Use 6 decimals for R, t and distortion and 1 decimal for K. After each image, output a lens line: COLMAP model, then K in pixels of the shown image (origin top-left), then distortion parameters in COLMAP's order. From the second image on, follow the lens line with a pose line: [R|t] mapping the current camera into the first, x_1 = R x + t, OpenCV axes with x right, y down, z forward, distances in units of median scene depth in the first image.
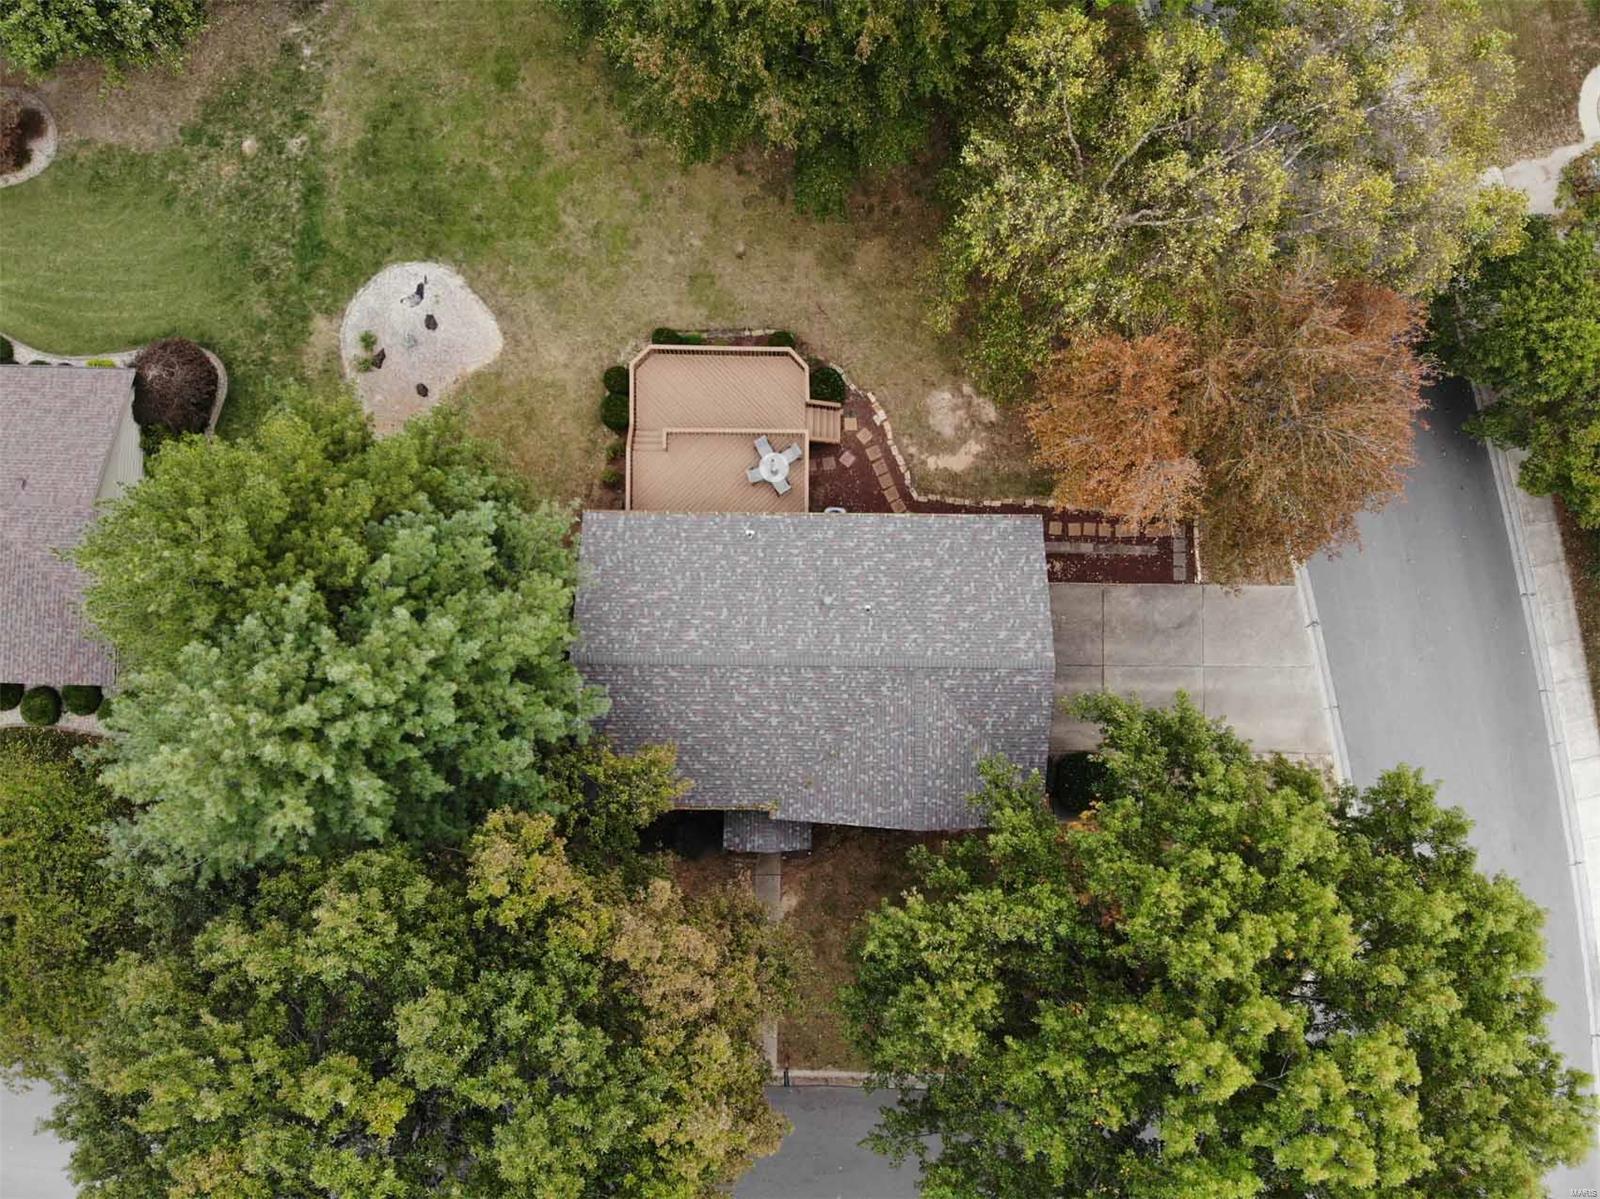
lens RADIAL K [[1136.8, 0, 796.7], [0, 1136.8, 589.0], [0, 0, 1]] dist [0.224980, -0.438811]
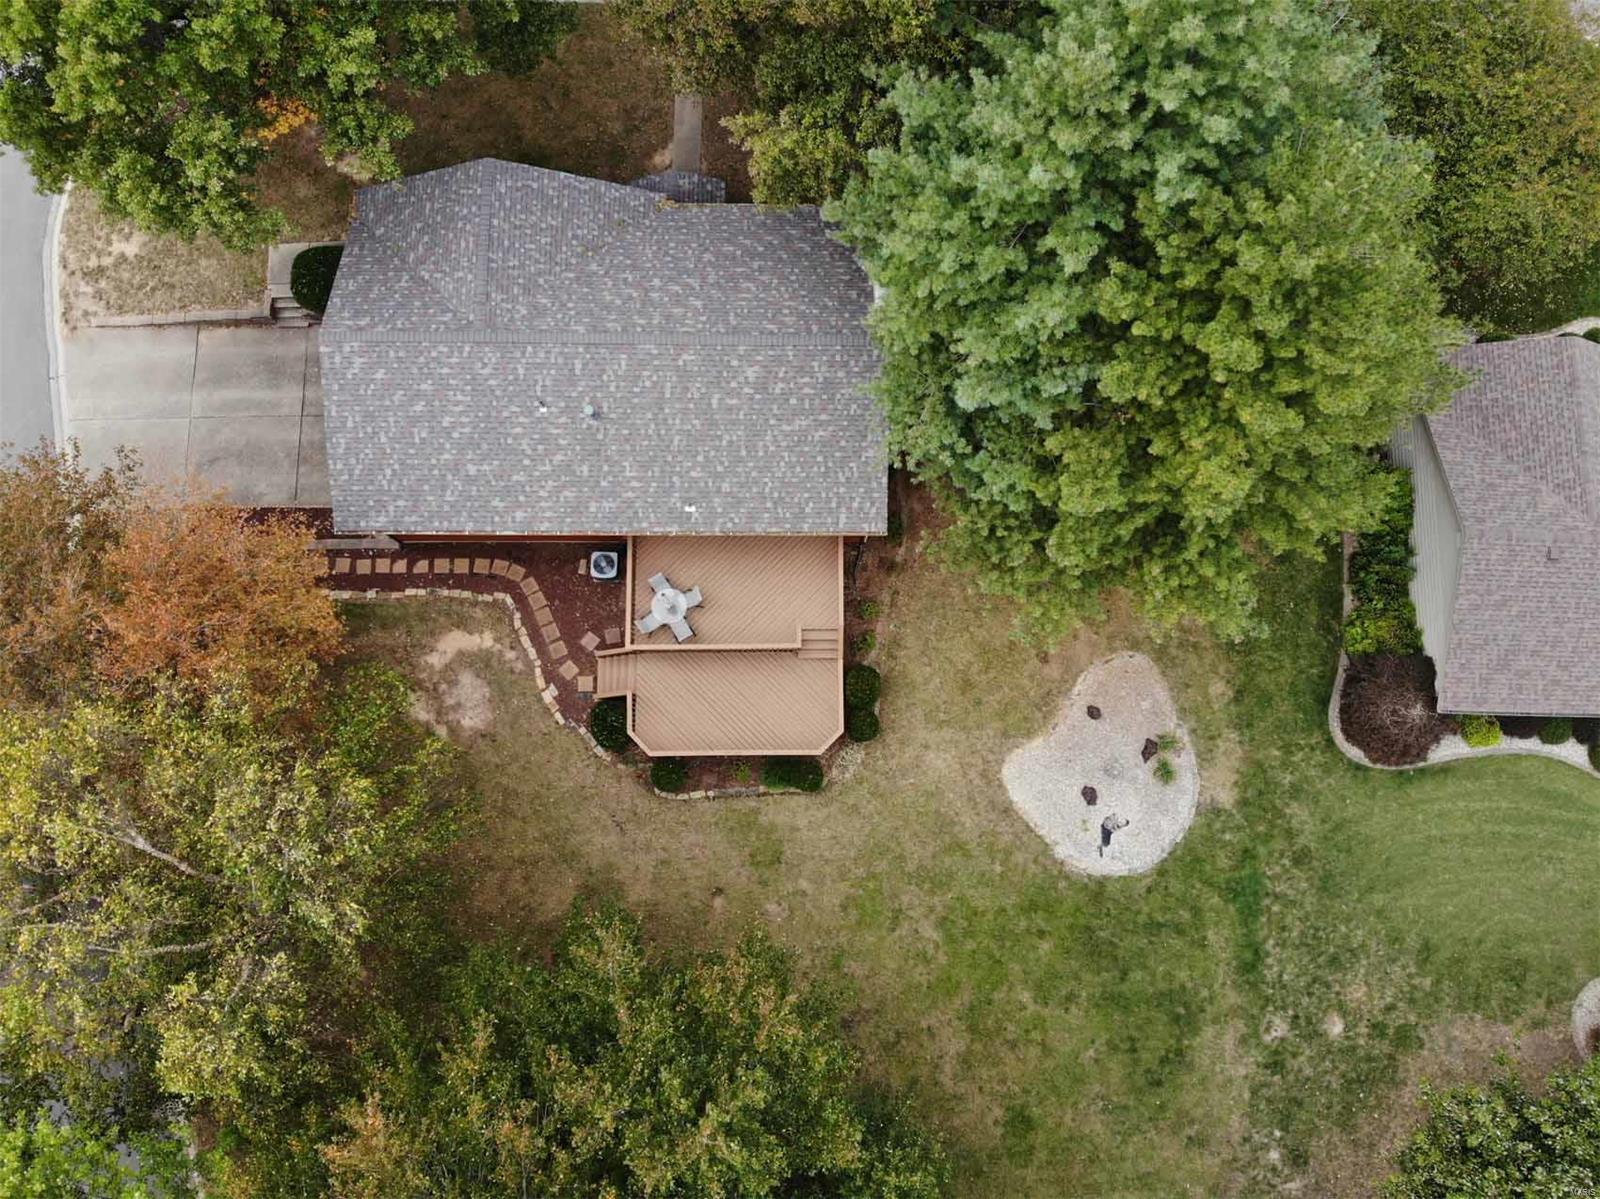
lens RADIAL K [[1164.3, 0, 803.5], [0, 1164.3, 591.5], [0, 0, 1]] dist [0.212201, -0.481830]
pose [[-0.999833, 0.010433, -0.015026, -0.099117], [-0.013347, -0.977777, 0.209224, -0.259218], [-0.012509, 0.209389, 0.977752, 0.151782]]
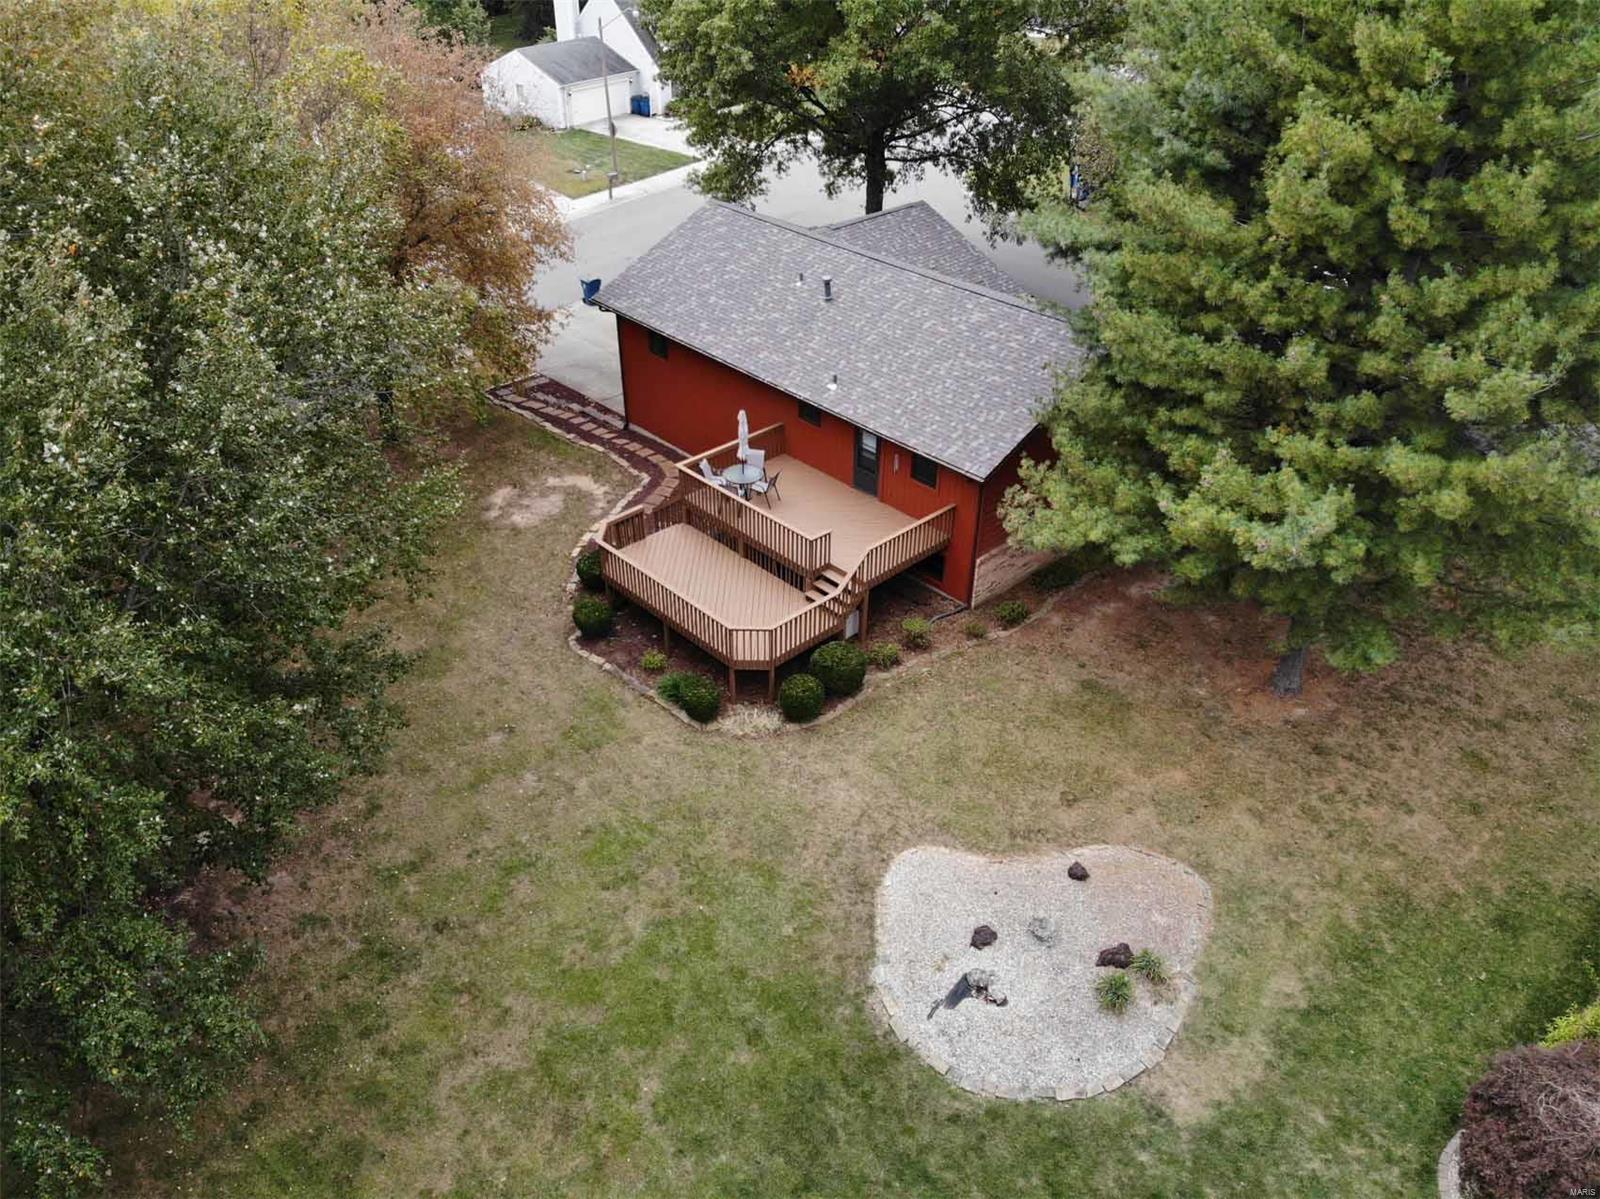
lens RADIAL K [[1164.3, 0, 803.5], [0, 1164.3, 591.5], [0, 0, 1]] dist [0.212201, -0.481830]
pose [[-0.697203, -0.409053, 0.588714, -0.492967], [0.715990, -0.356575, 0.600177, -0.526843], [-0.035584, 0.839958, 0.541483, 0.612559]]
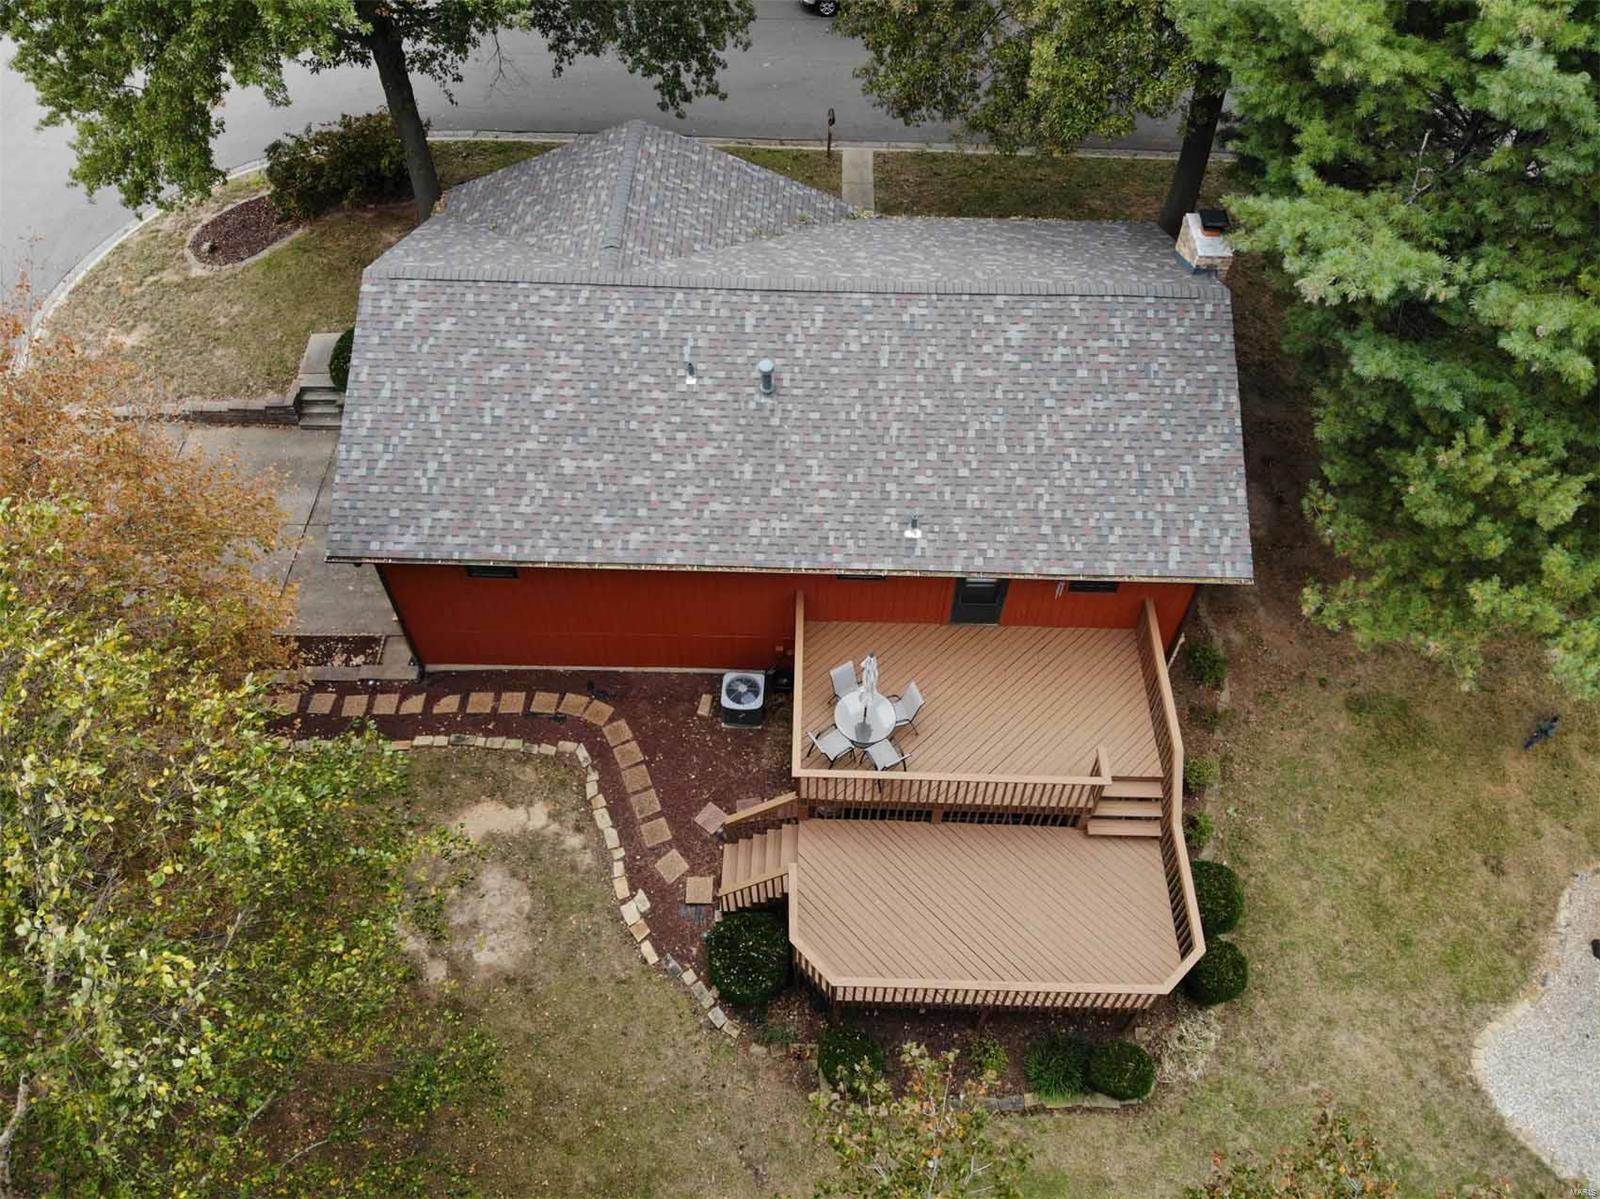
lens RADIAL K [[1164.3, 0, 803.5], [0, 1164.3, 591.5], [0, 0, 1]] dist [0.212201, -0.481830]
pose [[-0.999851, -0.016778, -0.004129, 0.008647], [0.010344, -0.772658, 0.634739, -0.356439], [-0.013840, 0.634601, 0.772716, 0.548962]]
